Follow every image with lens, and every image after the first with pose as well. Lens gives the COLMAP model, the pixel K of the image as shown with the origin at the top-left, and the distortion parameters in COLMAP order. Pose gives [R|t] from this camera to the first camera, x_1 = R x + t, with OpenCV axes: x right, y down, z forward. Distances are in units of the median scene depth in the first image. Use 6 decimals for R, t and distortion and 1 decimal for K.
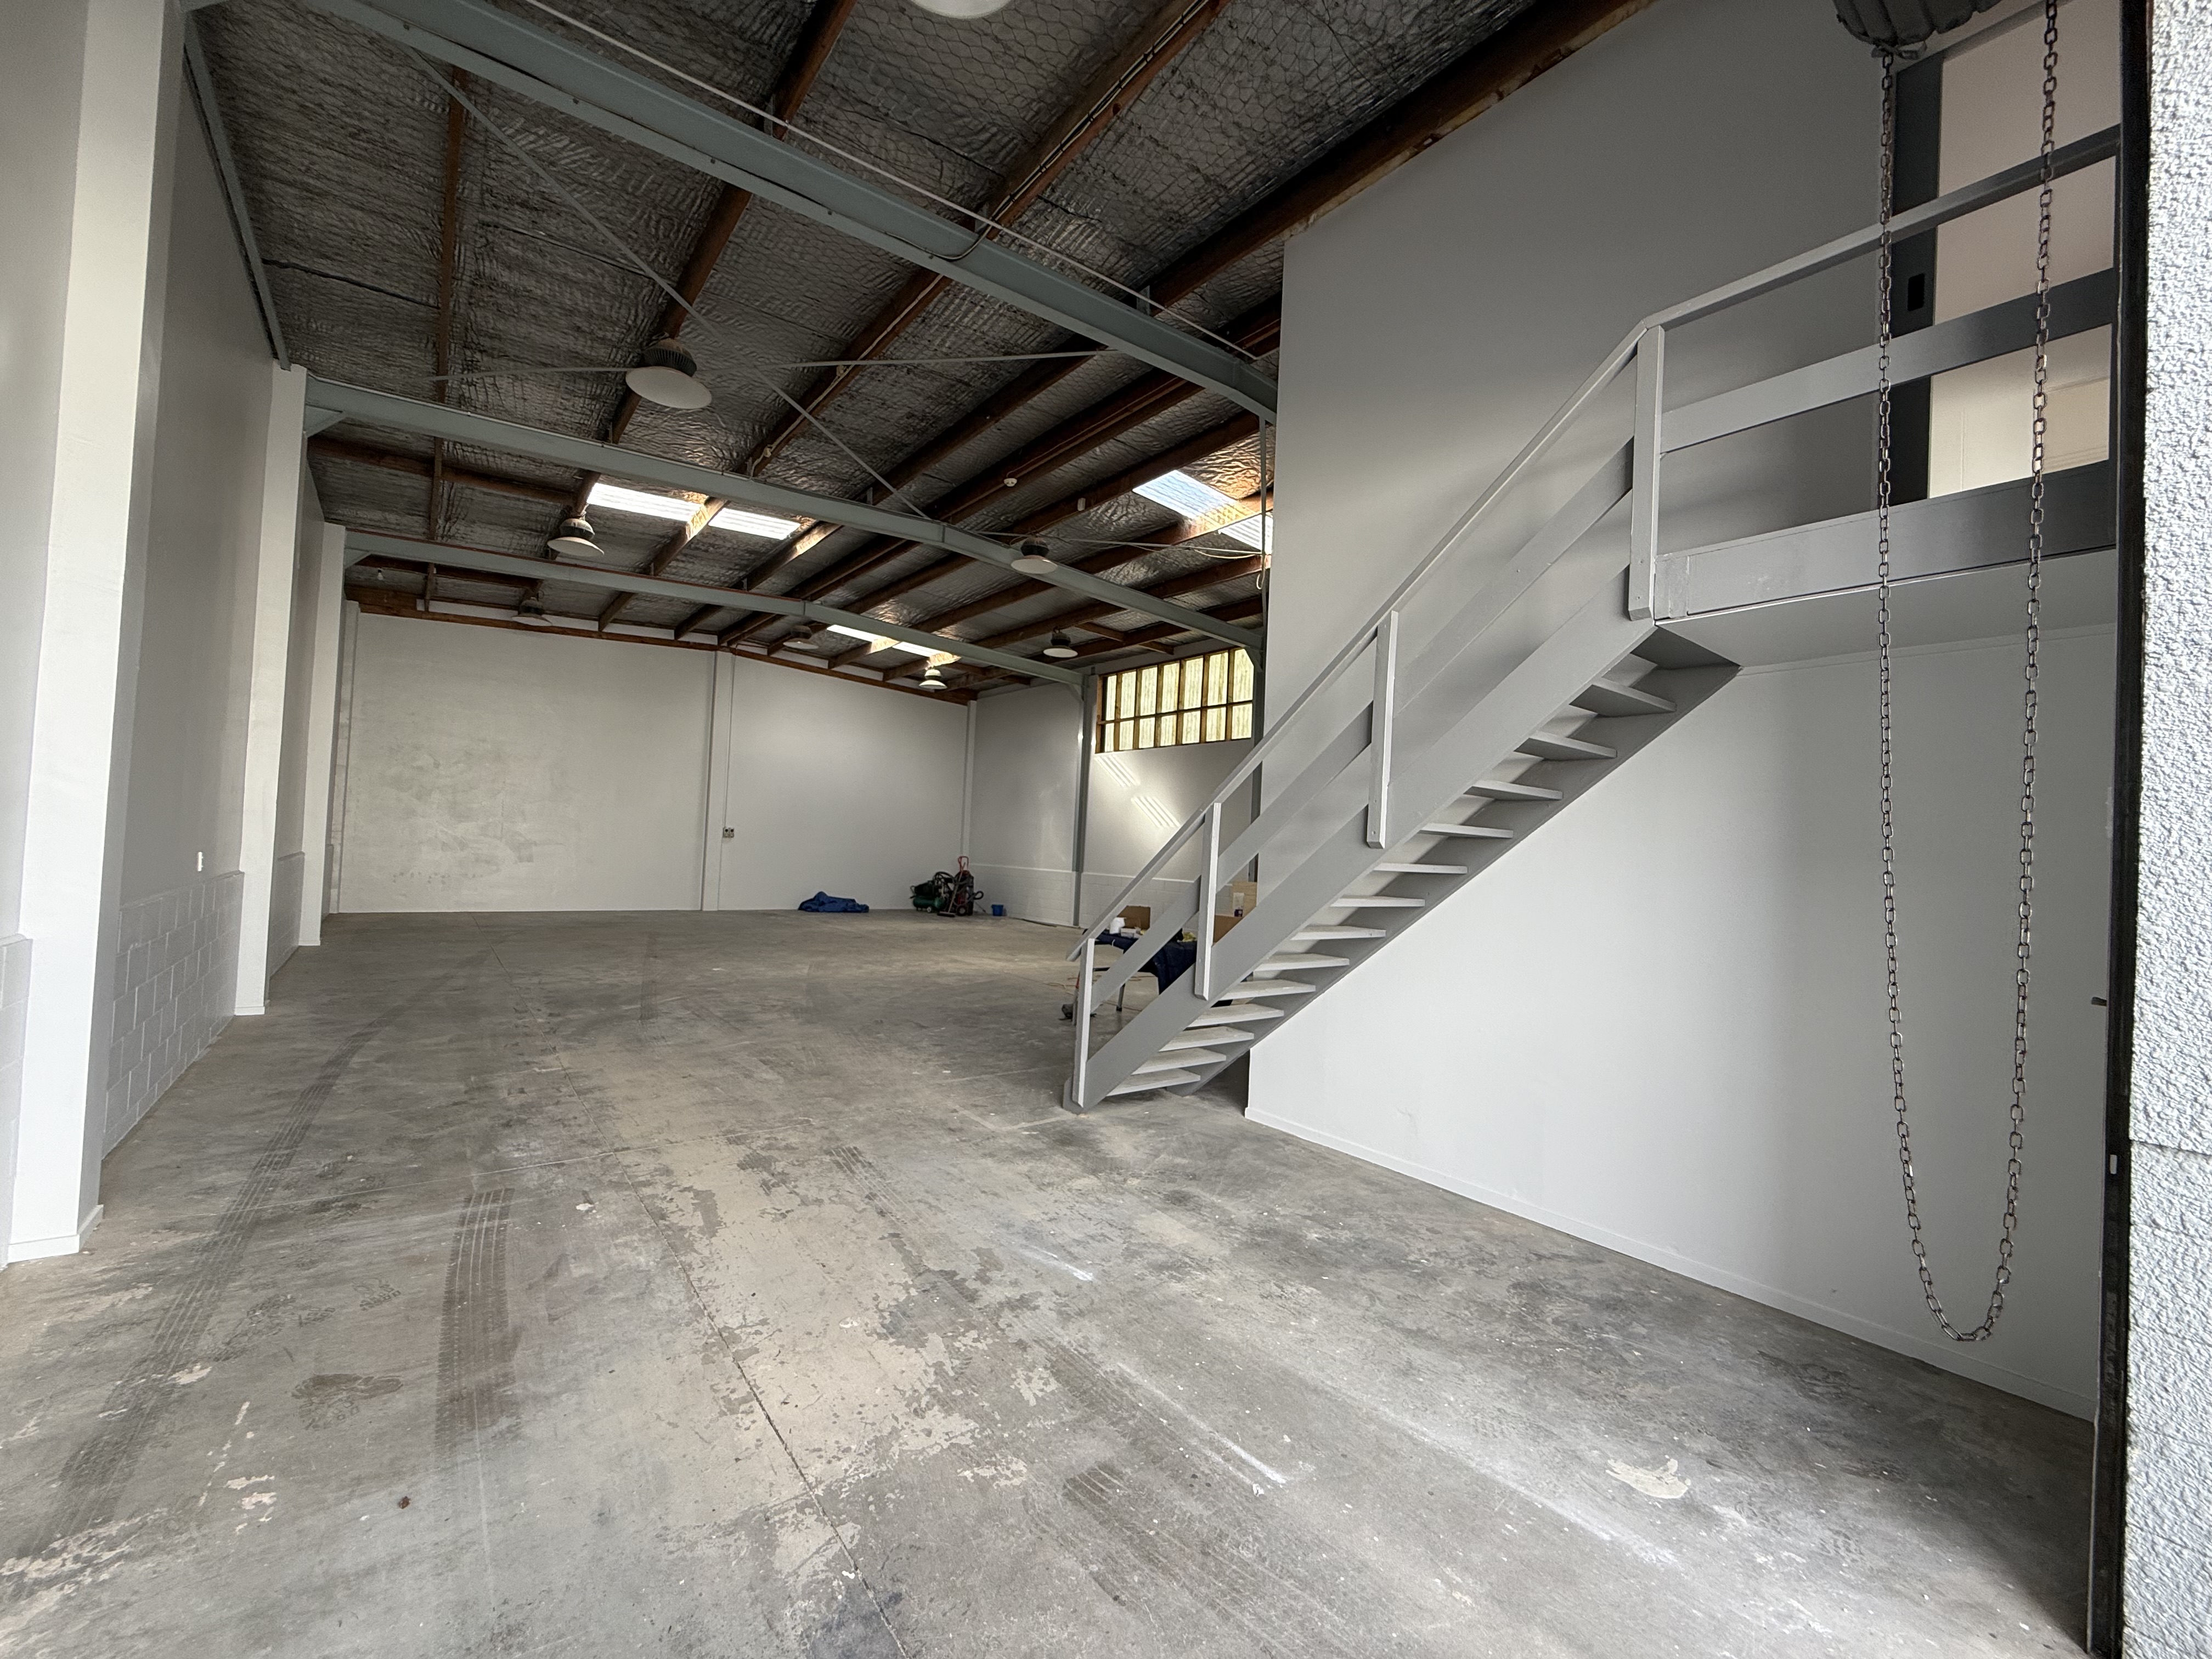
lens RADIAL K [[875.9, 0, 1109.8], [0, 875.9, 826.4], [0, 0, 1]] dist [0.000392, 0.000138]
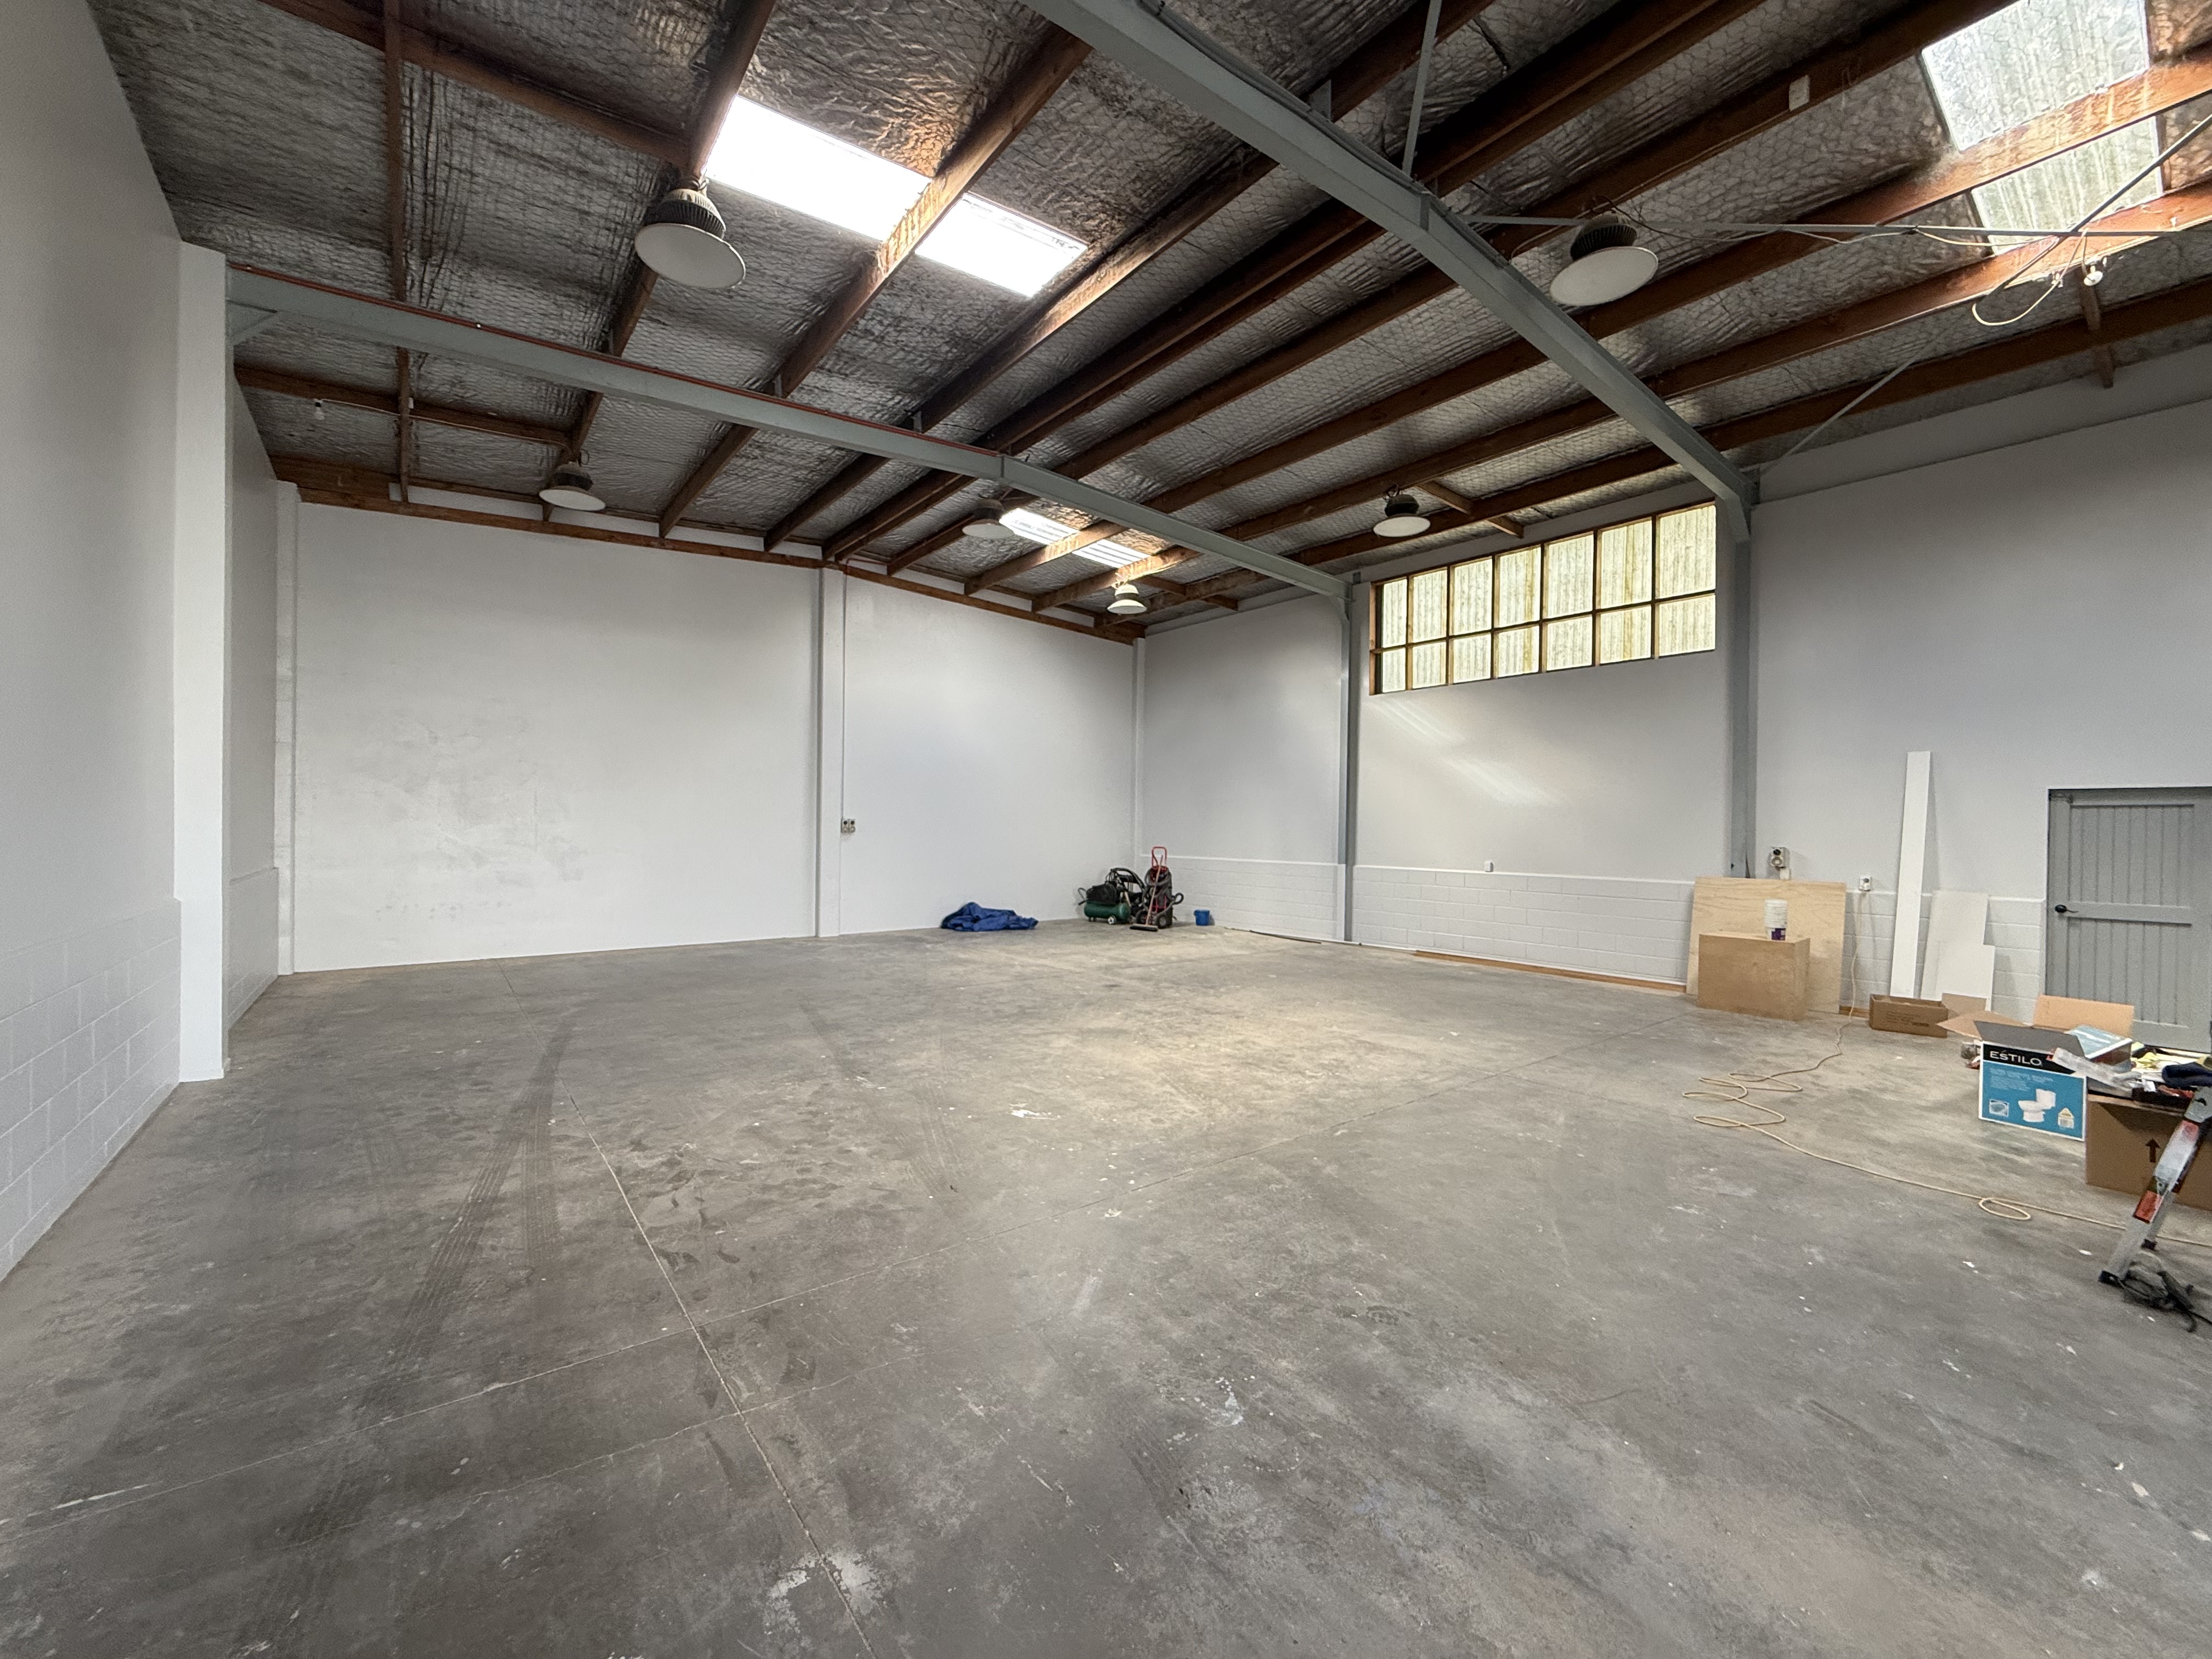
lens RADIAL K [[875.9, 0, 1103.1], [0, 875.9, 834.5], [0, 0, 1]] dist [0.000392, 0.000138]
pose [[0.999380, -0.034563, -0.006740, -0.230371], [0.034792, 0.998695, 0.037375, -0.005824], [0.005440, -0.037587, 0.999279, 0.298194]]
